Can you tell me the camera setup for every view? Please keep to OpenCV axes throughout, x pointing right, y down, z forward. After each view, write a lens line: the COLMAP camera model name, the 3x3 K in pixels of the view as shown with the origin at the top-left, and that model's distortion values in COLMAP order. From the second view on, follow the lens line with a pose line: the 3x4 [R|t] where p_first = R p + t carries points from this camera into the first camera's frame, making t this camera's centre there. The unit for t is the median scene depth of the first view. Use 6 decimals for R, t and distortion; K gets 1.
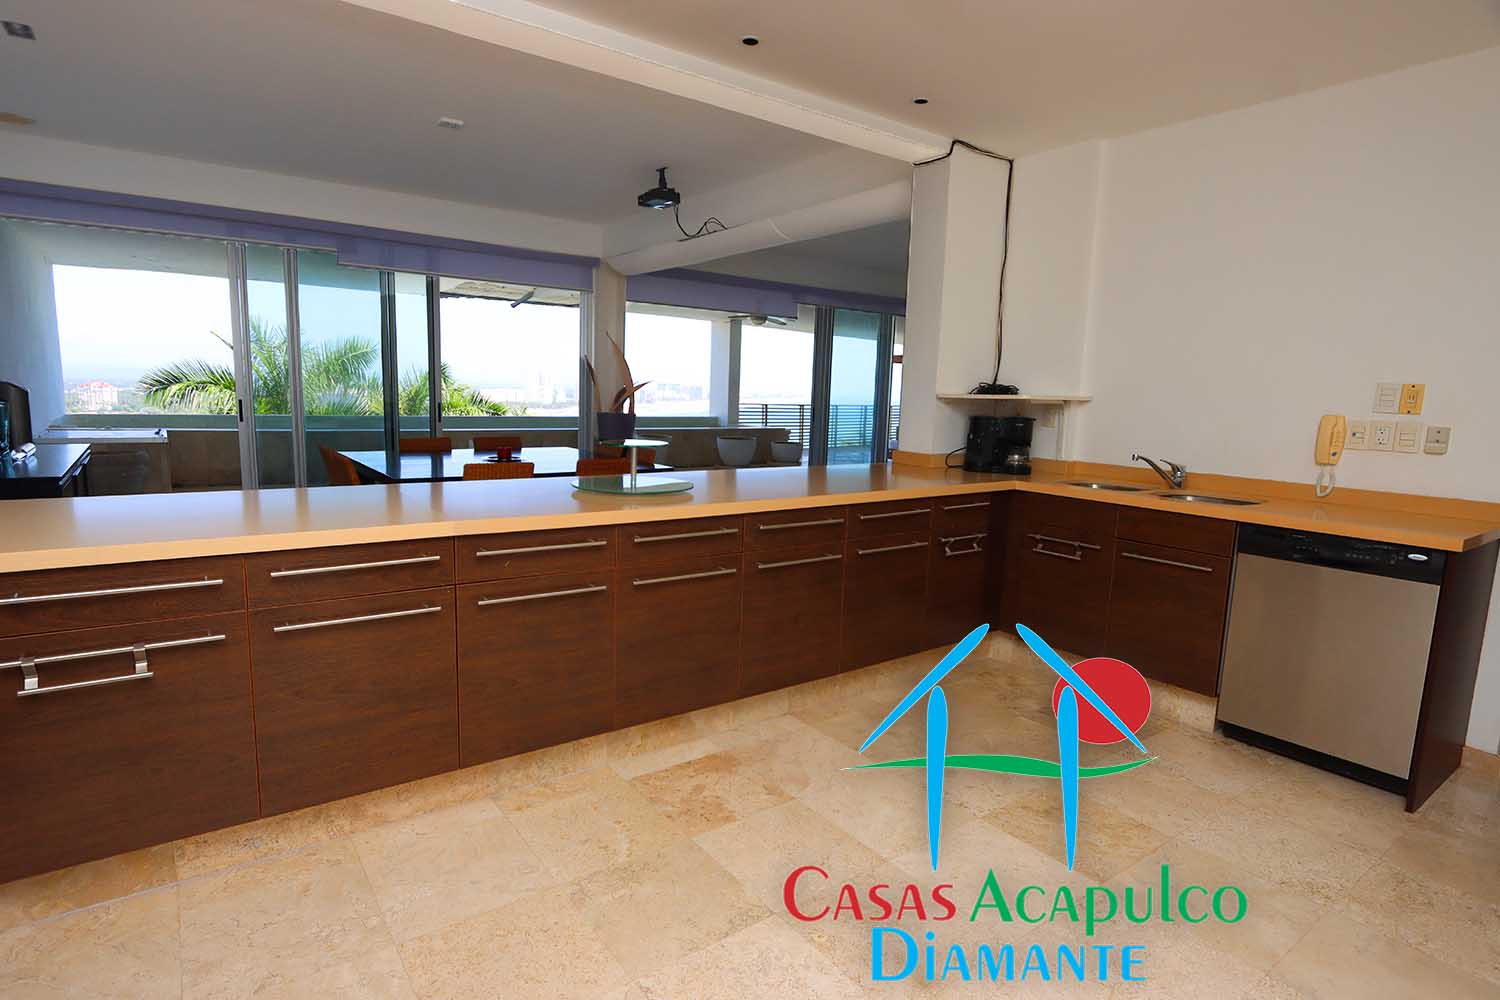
lens RADIAL K [[787.1, 0, 737.5], [0, 787.1, 505.1], [0, 0, 1]] dist [-0.019956, 0.004842]
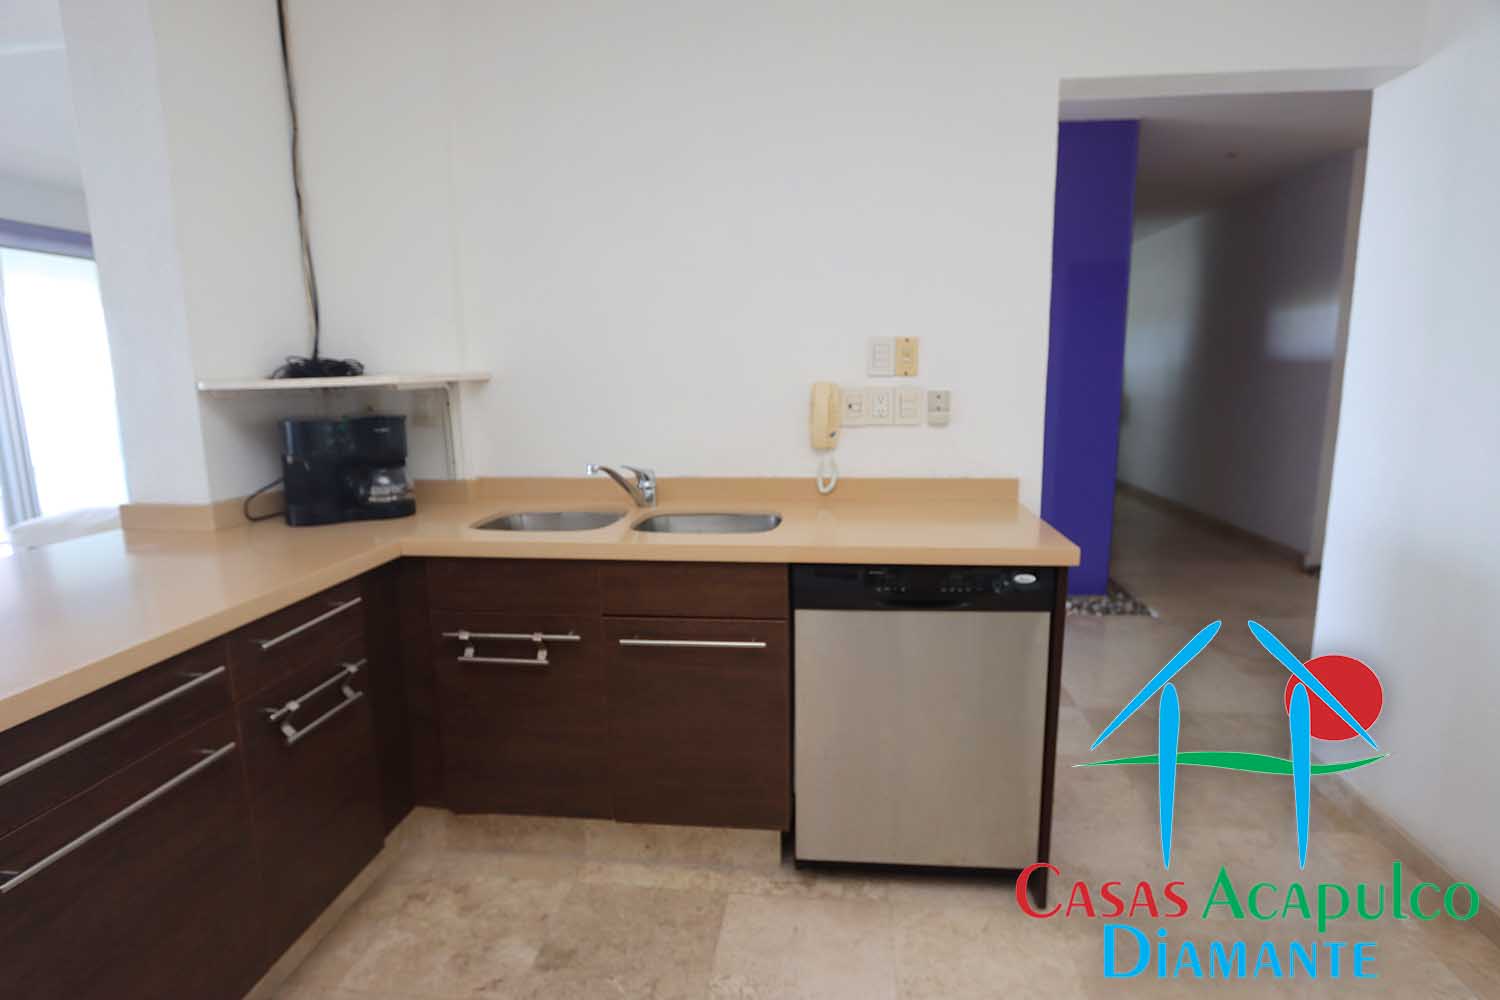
lens RADIAL K [[787.1, 0, 746.8], [0, 787.1, 507.5], [0, 0, 1]] dist [-0.019956, 0.004842]
pose [[0.674017, -0.168556, 0.719229, 0.154690], [0.143737, 0.984936, 0.096125, -0.079861], [-0.724597, 0.038590, 0.688091, 0.534719]]
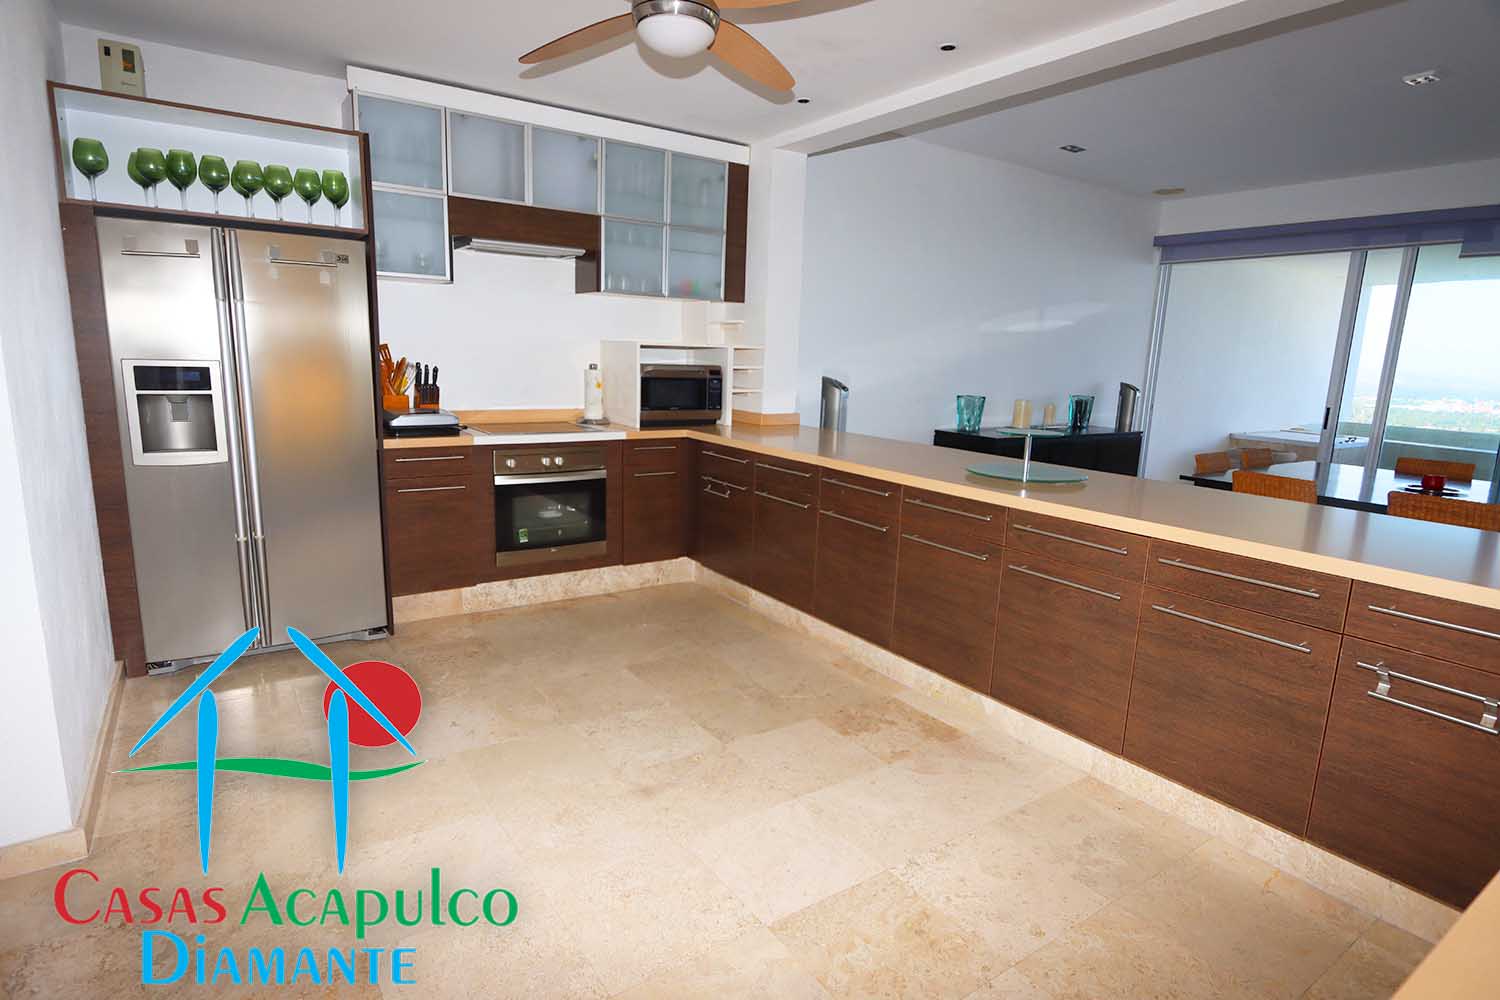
lens RADIAL K [[787.1, 0, 741.9], [0, 787.1, 512.4], [0, 0, 1]] dist [-0.019956, 0.004842]
pose [[-0.027057, 0.169322, -0.985189, 0.836264], [-0.185526, 0.967577, 0.171390, -0.073683], [0.982267, 0.187416, 0.005234, 0.588137]]
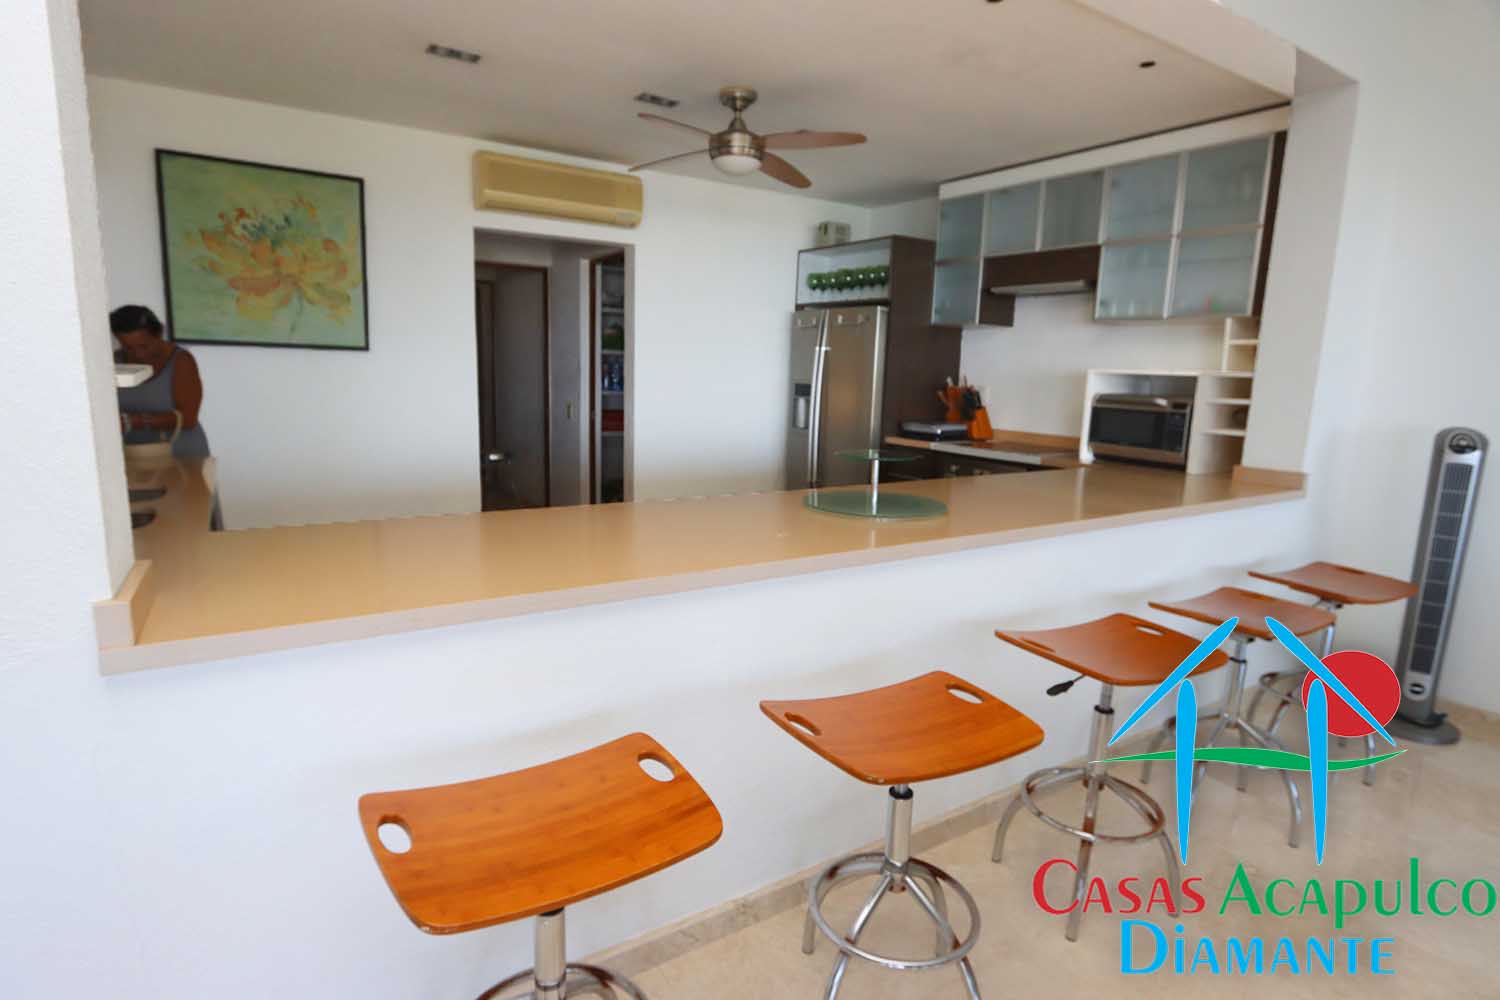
lens RADIAL K [[787.1, 0, 750.4], [0, 787.1, 492.7], [0, 0, 1]] dist [-0.019956, 0.004842]
pose [[-0.997328, -0.065368, 0.032624, -0.021213], [-0.052070, 0.949249, 0.310184, -0.266059], [-0.051244, 0.307657, -0.950117, 1.653161]]
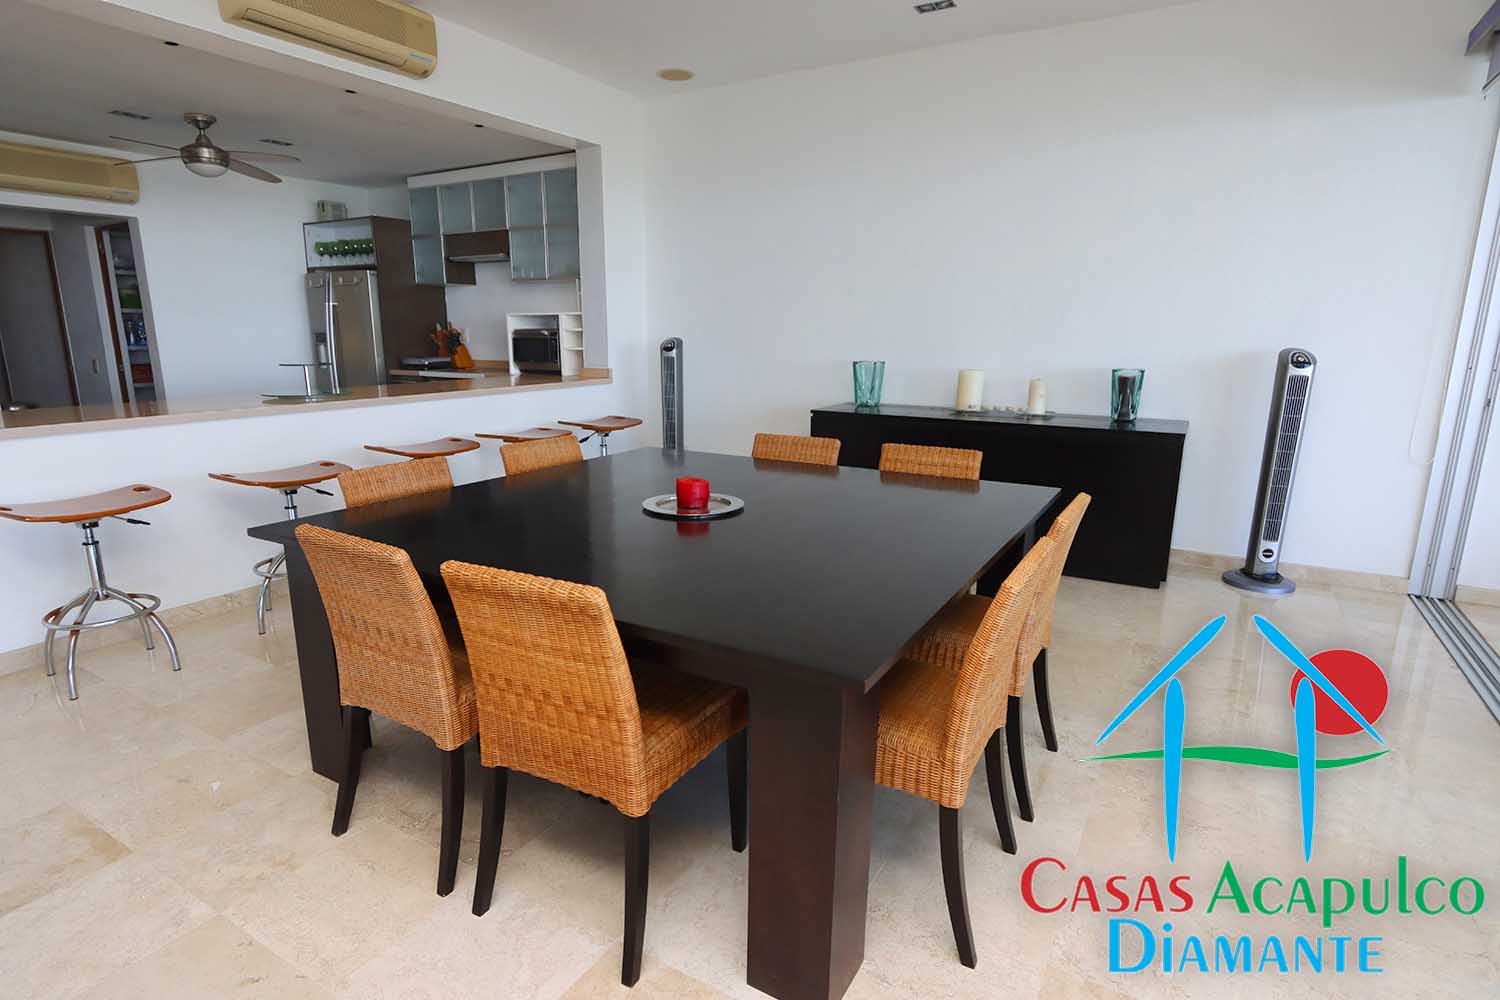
lens RADIAL K [[787.1, 0, 746.5], [0, 787.1, 501.4], [0, 0, 1]] dist [-0.019956, 0.004842]
pose [[-0.915300, 0.056730, -0.398757, -0.255399], [-0.090200, 0.936014, 0.340209, -0.366125], [0.392542, 0.347361, -0.851617, 2.388051]]
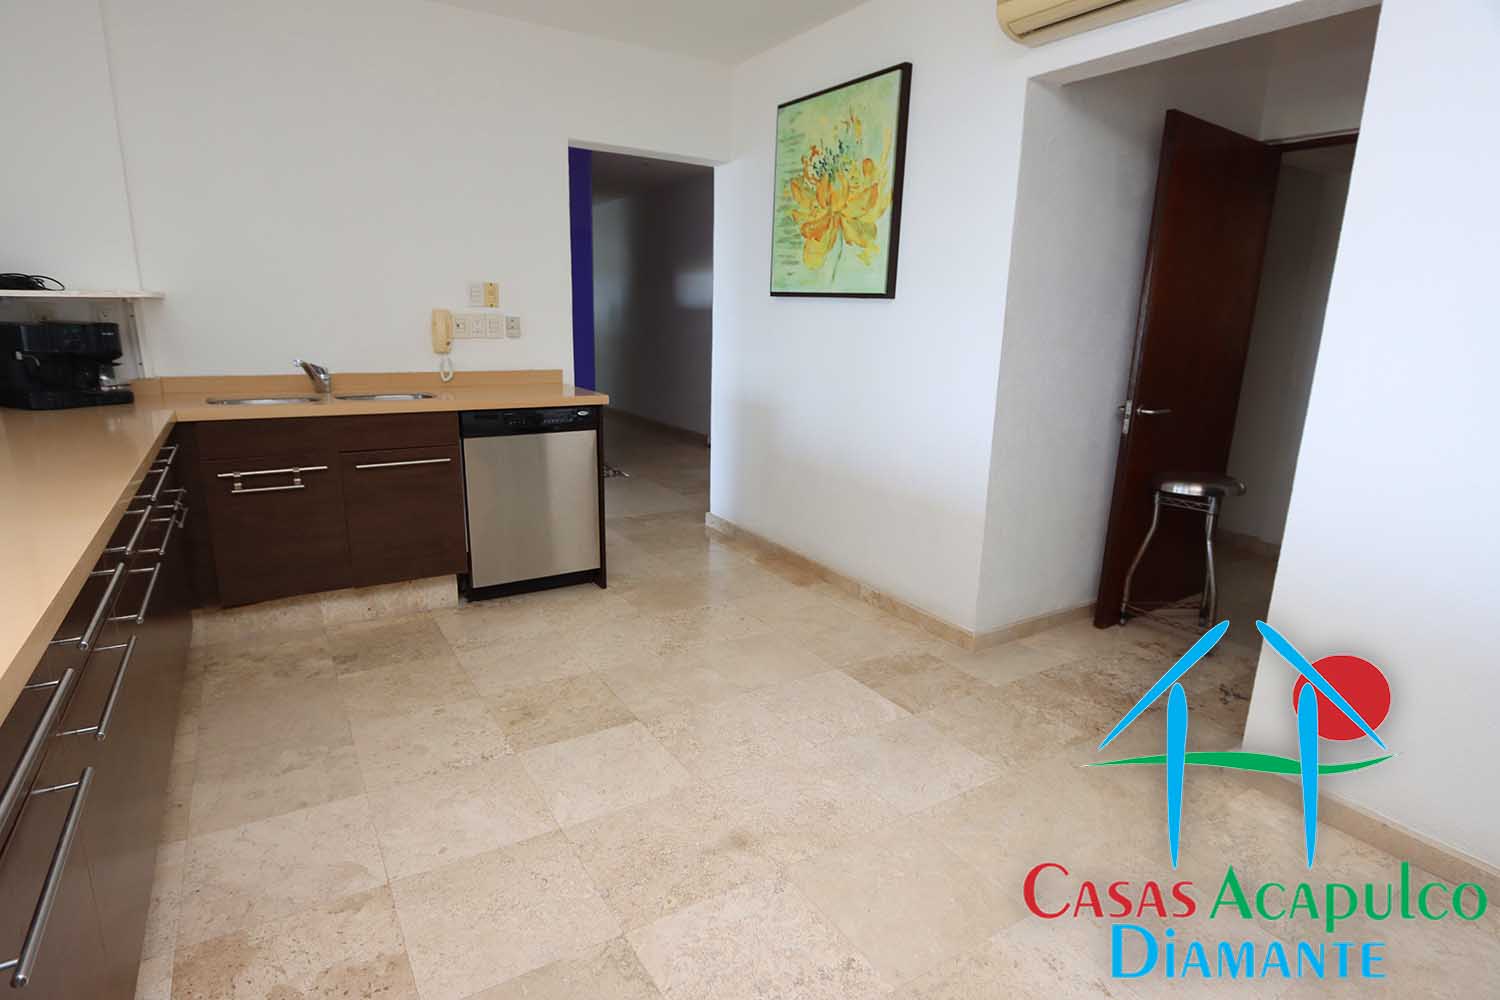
lens RADIAL K [[787.1, 0, 743.7], [0, 787.1, 511.5], [0, 0, 1]] dist [-0.019956, 0.004842]
pose [[0.072671, -0.268882, 0.960428, -0.389868], [0.126131, 0.957720, 0.258580, -0.071132], [-0.989348, 0.102348, 0.103513, 0.458317]]
